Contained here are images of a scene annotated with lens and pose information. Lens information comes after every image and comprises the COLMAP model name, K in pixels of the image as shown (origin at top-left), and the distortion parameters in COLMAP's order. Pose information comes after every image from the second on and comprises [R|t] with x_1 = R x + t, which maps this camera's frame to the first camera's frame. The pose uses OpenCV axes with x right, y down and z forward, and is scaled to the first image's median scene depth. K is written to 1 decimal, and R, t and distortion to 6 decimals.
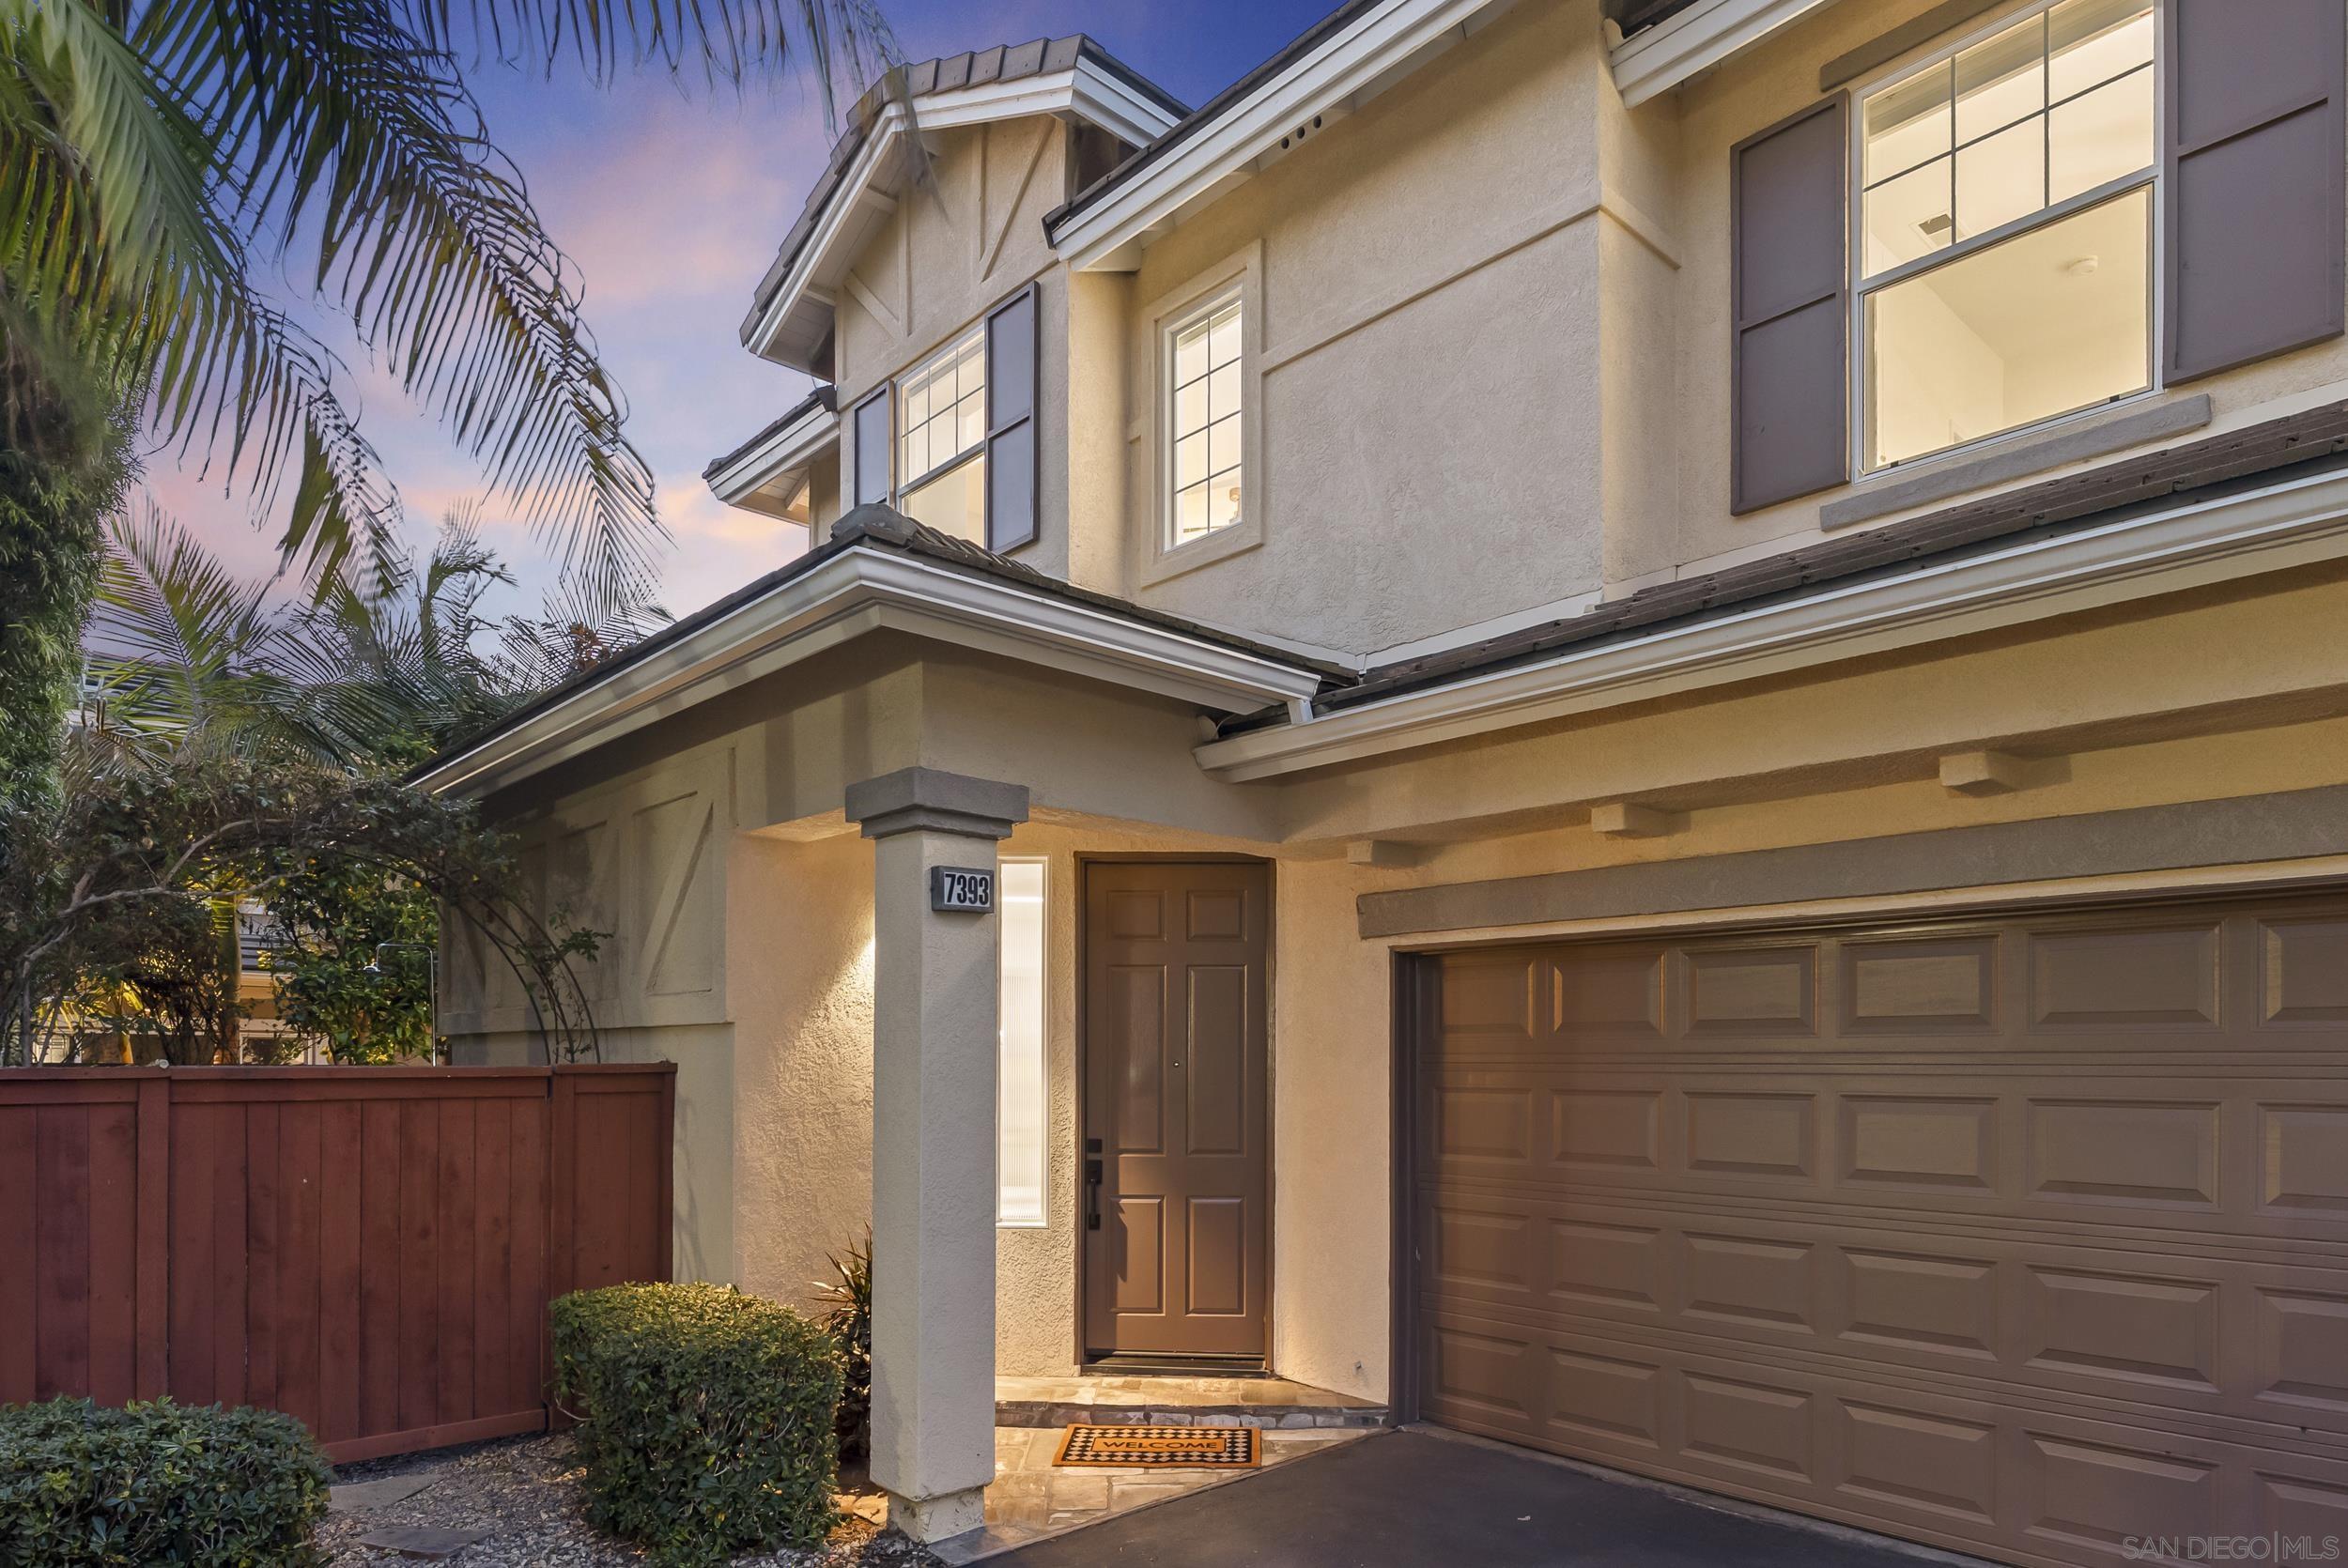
lens RADIAL K [[1409.2, 0, 1170.6], [0, 1409.2, 1059.8], [0, 0, 1]] dist [-0.005734, 0.000566]
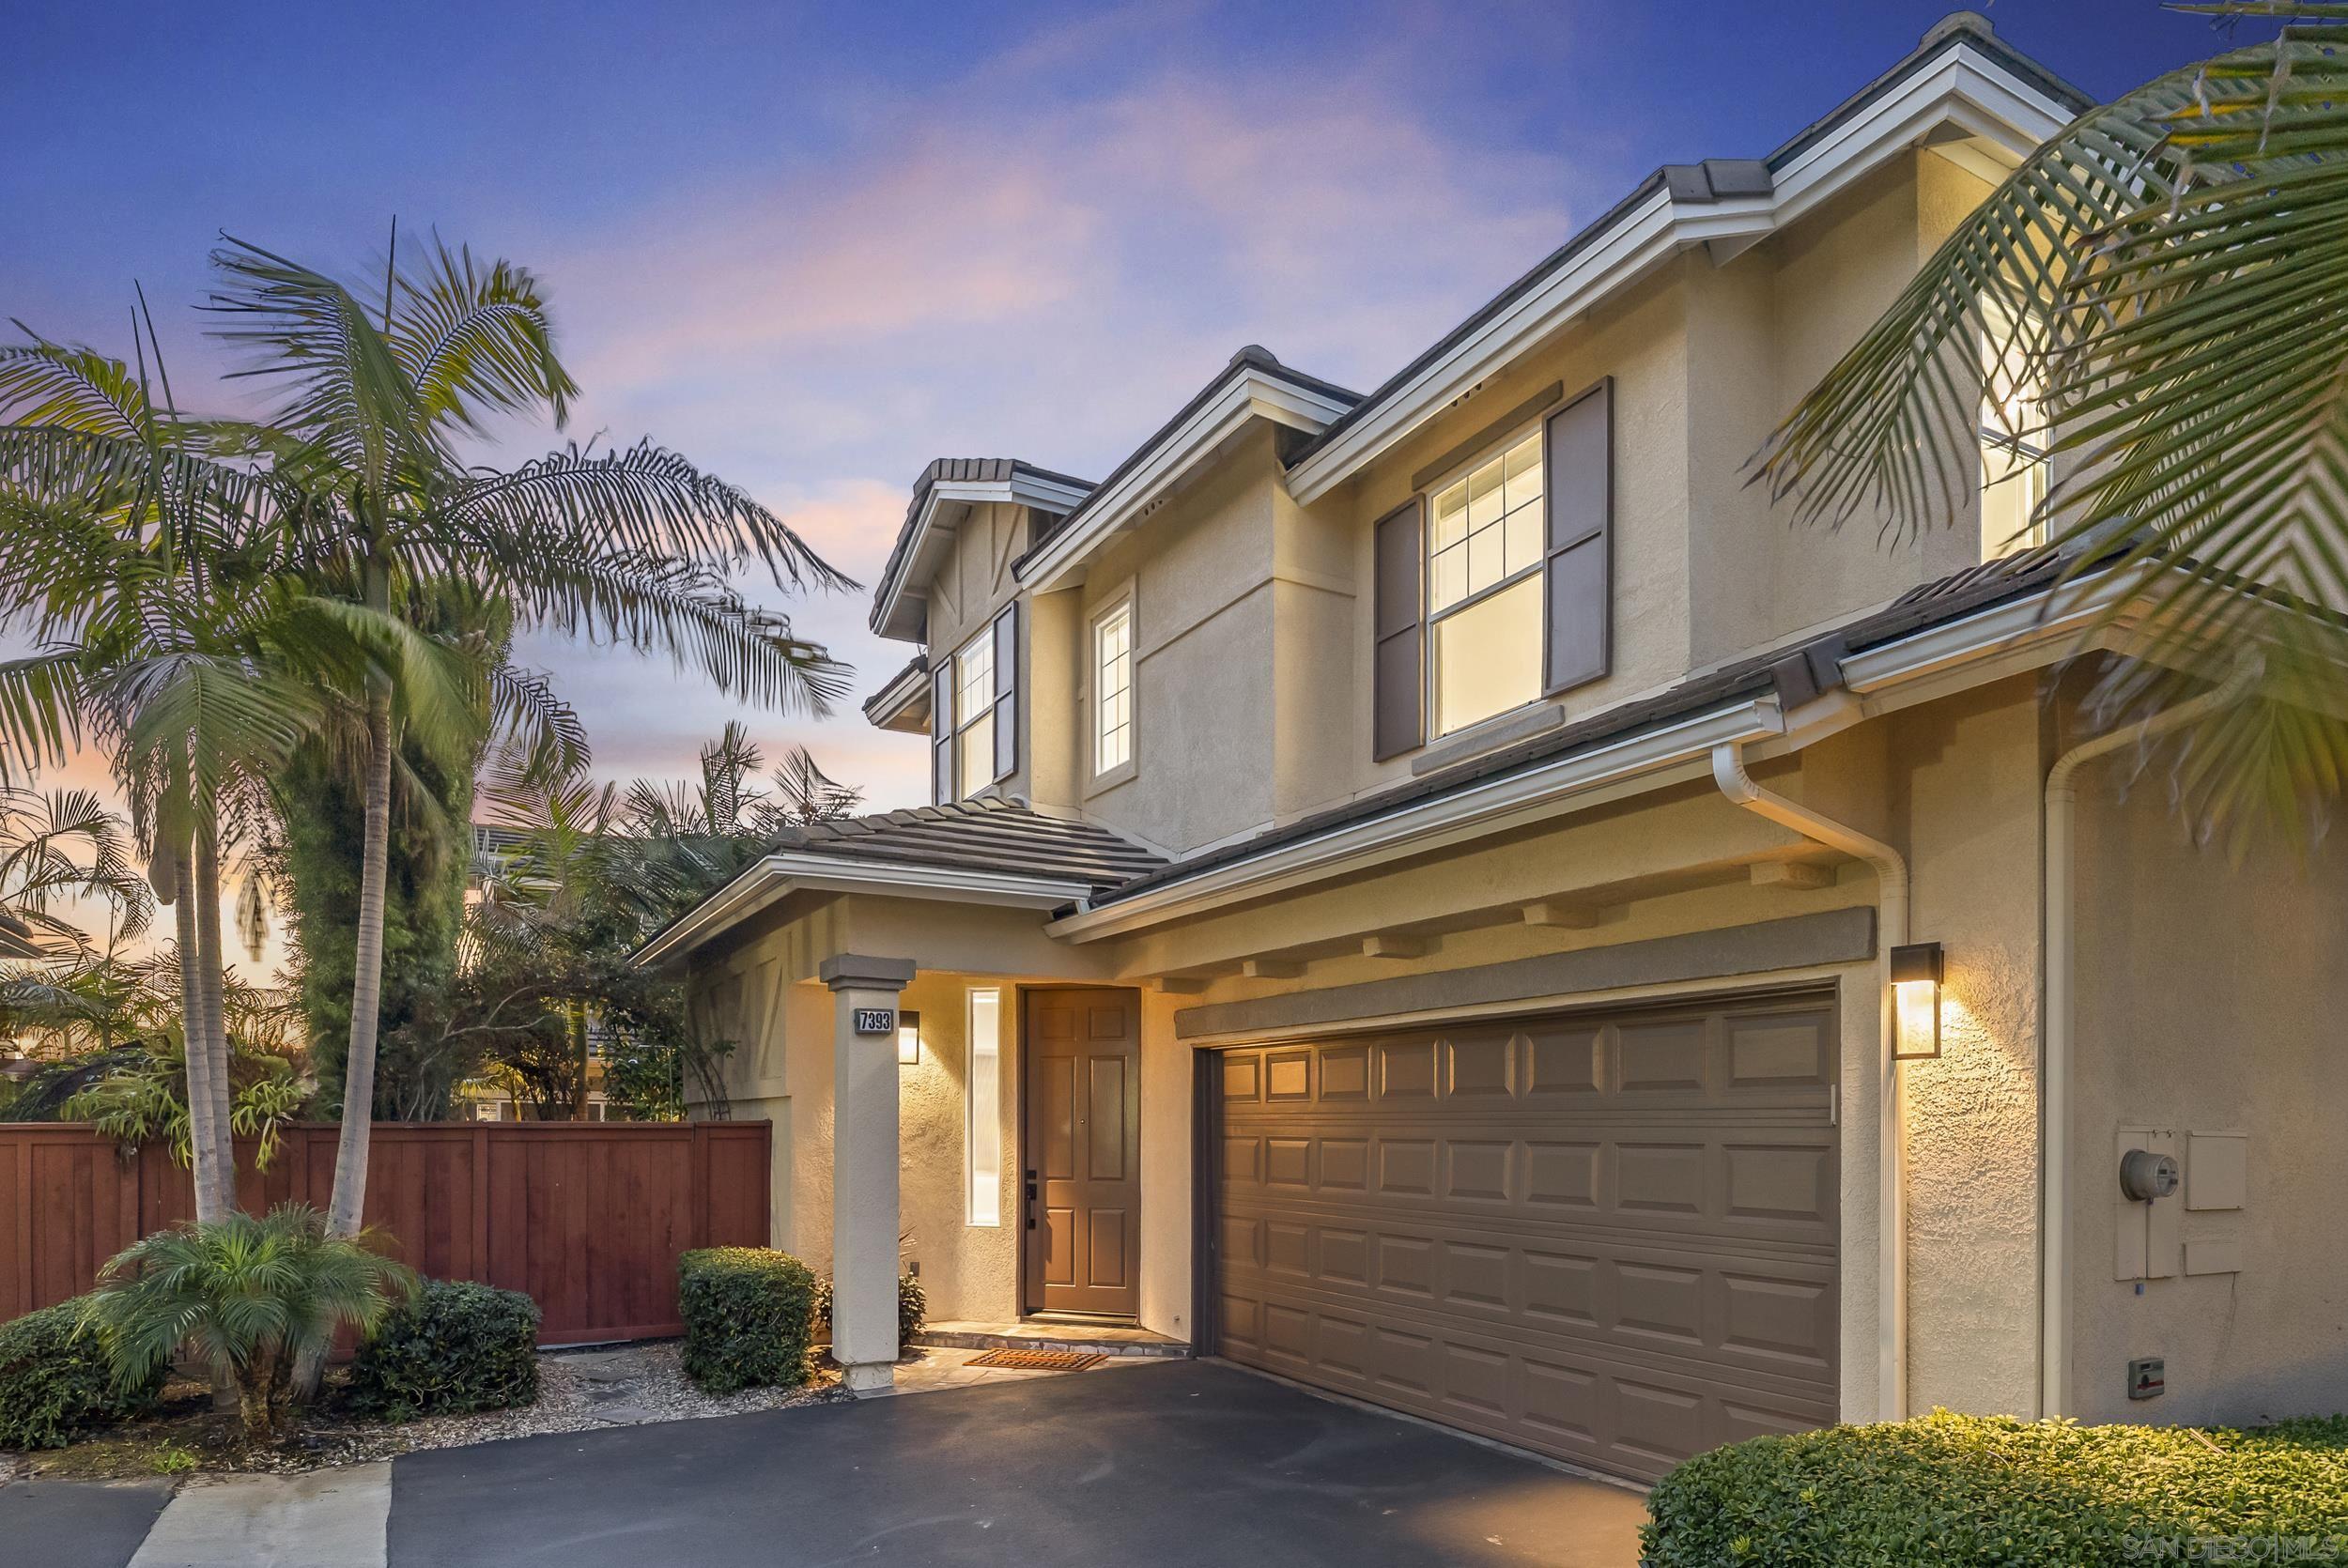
lens RADIAL K [[1390.9, 0, 1176.9], [0, 1390.9, 1126.0], [0, 0, 1]] dist [-0.000730, -0.000420]
pose [[0.973303, 0.000543, -0.229525, 0.498161], [-0.000276, 0.999999, 0.001197, 0.006887], [0.229525, -0.001101, 0.973302, -0.488389]]
